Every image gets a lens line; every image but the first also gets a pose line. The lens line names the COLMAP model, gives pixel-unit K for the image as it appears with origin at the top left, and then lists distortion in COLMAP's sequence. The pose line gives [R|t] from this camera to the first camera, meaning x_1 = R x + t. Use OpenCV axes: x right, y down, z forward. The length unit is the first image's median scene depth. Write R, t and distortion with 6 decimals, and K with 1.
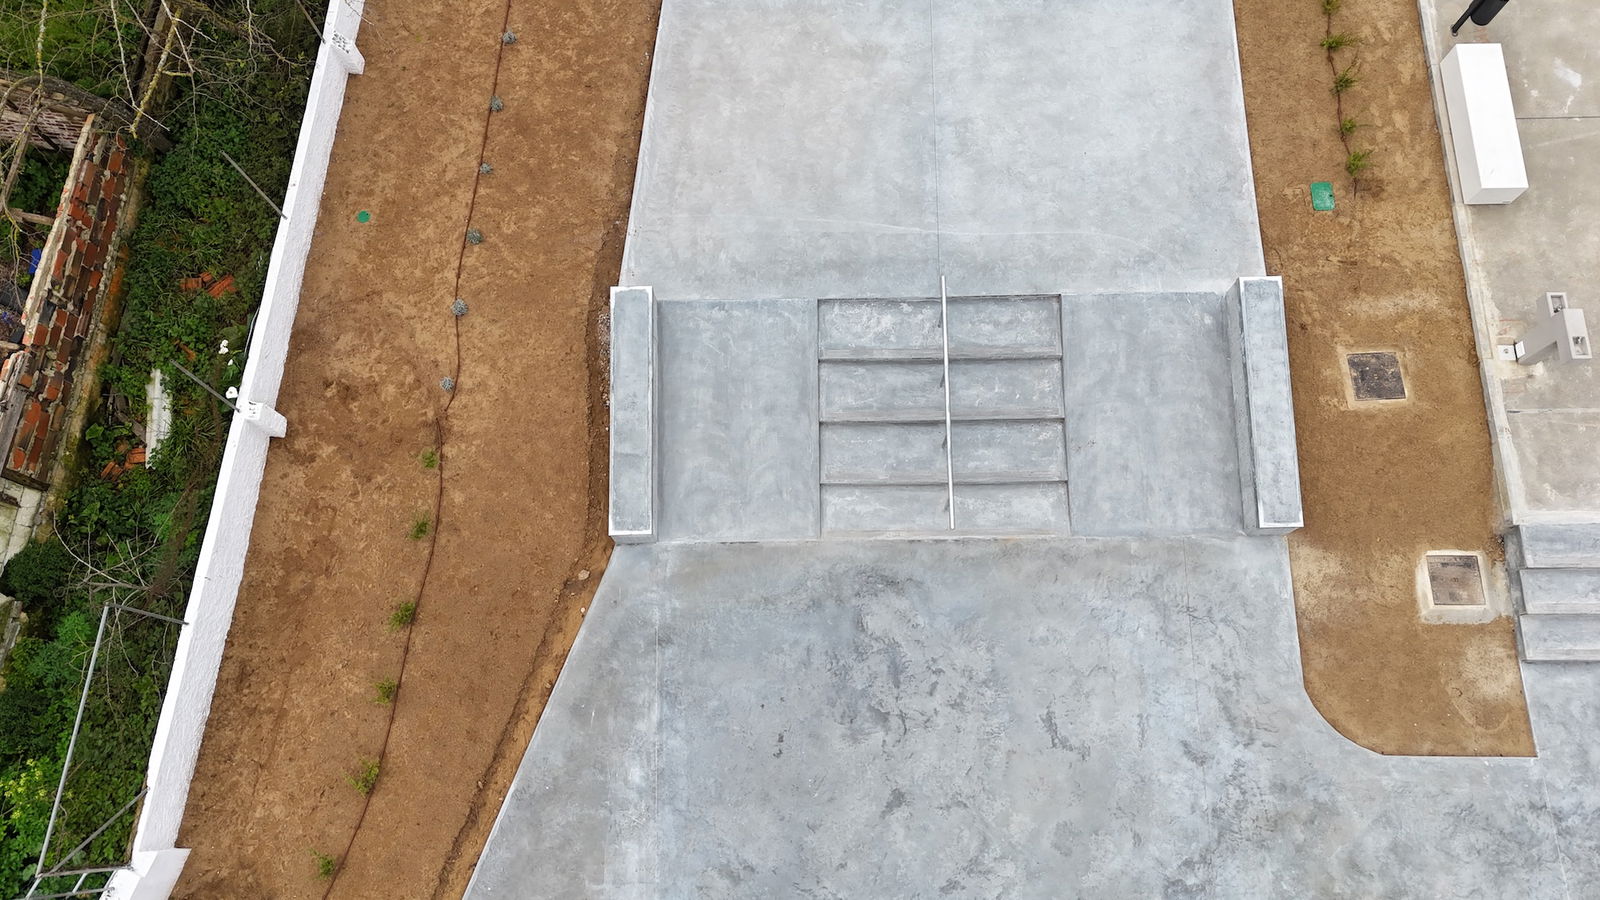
lens RADIAL K [[1169.2, 0, 800.0], [0, 1169.2, 450.0], [0, 0, 1]] dist [0.086535, -0.083805]
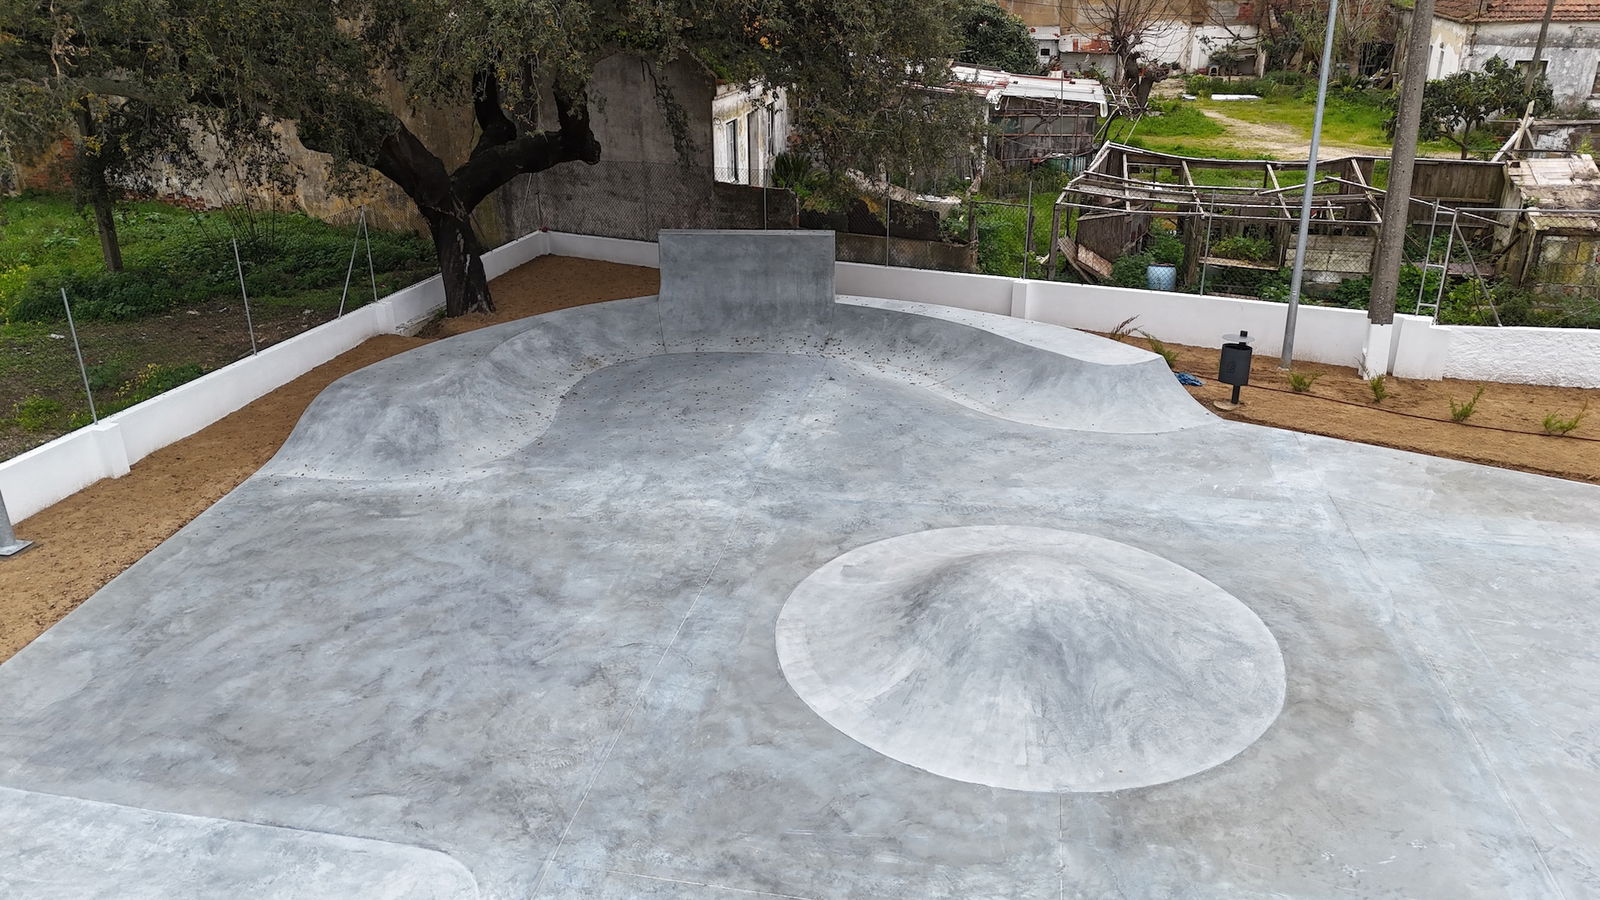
lens RADIAL K [[1173.9, 0, 800.0], [0, 1173.9, 450.0], [0, 0, 1]] dist [0.075499, -0.069208]
pose [[-0.194028, 0.374860, -0.906550, 0.711034], [-0.934829, 0.209503, 0.286711, 0.583701], [0.297401, 0.903099, 0.309781, 0.468174]]
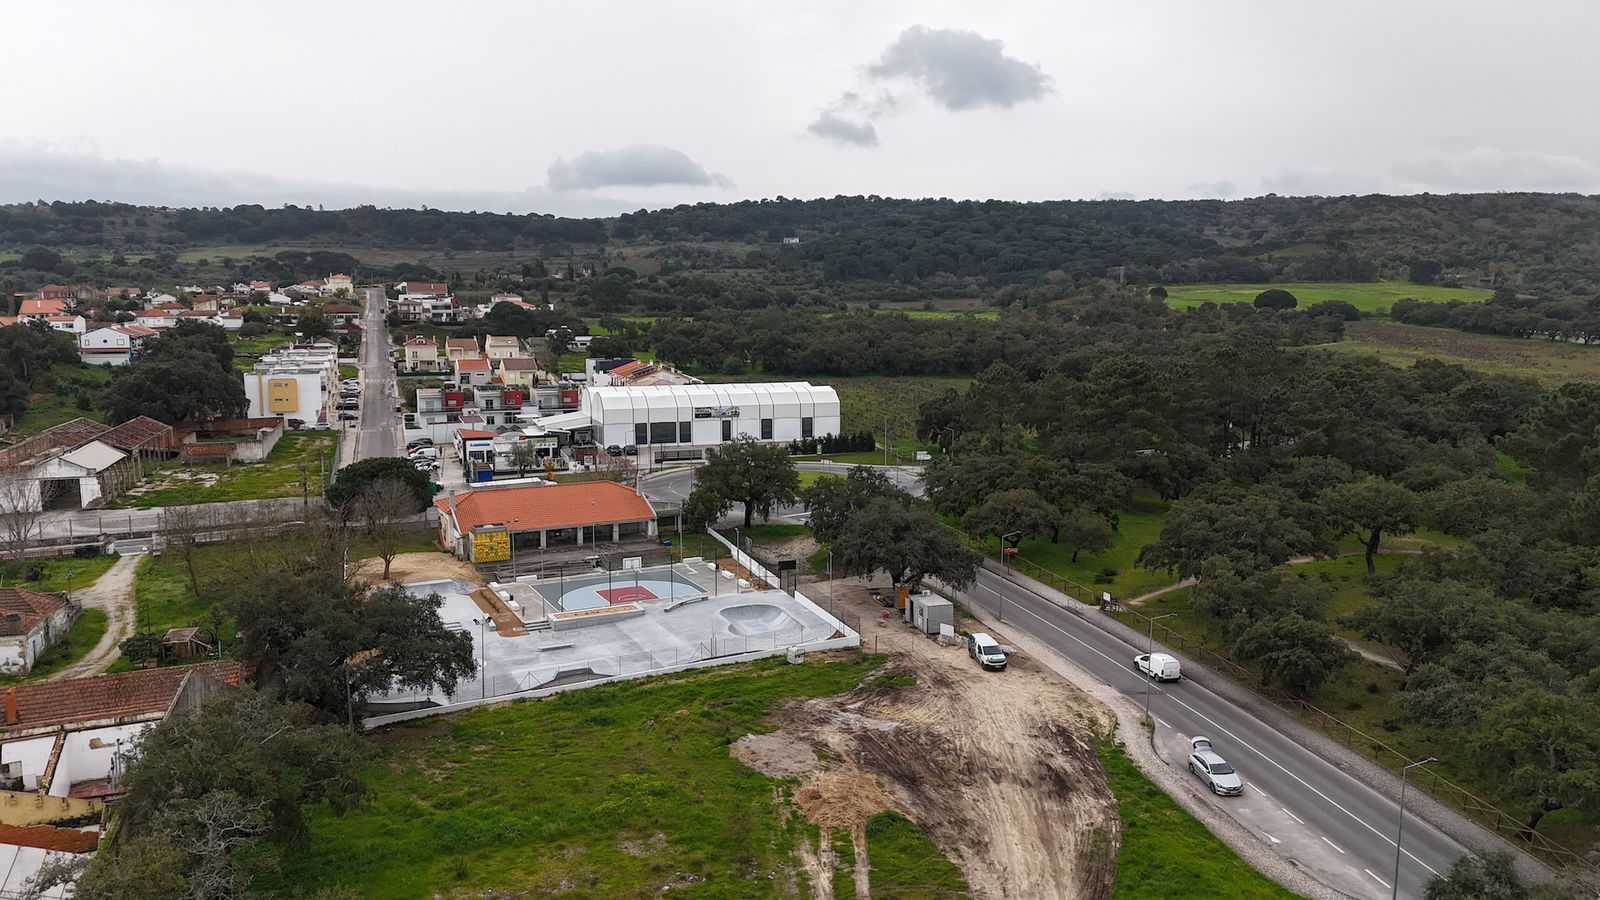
lens RADIAL K [[1169.2, 0, 800.0], [0, 1169.2, 450.0], [0, 0, 1]] dist [0.086535, -0.083805]
pose [[0.897216, -0.047032, 0.439080, -1.078076], [0.420005, 0.397962, -0.815611, 6.517702], [-0.136377, 0.916195, 0.376812, -3.109235]]
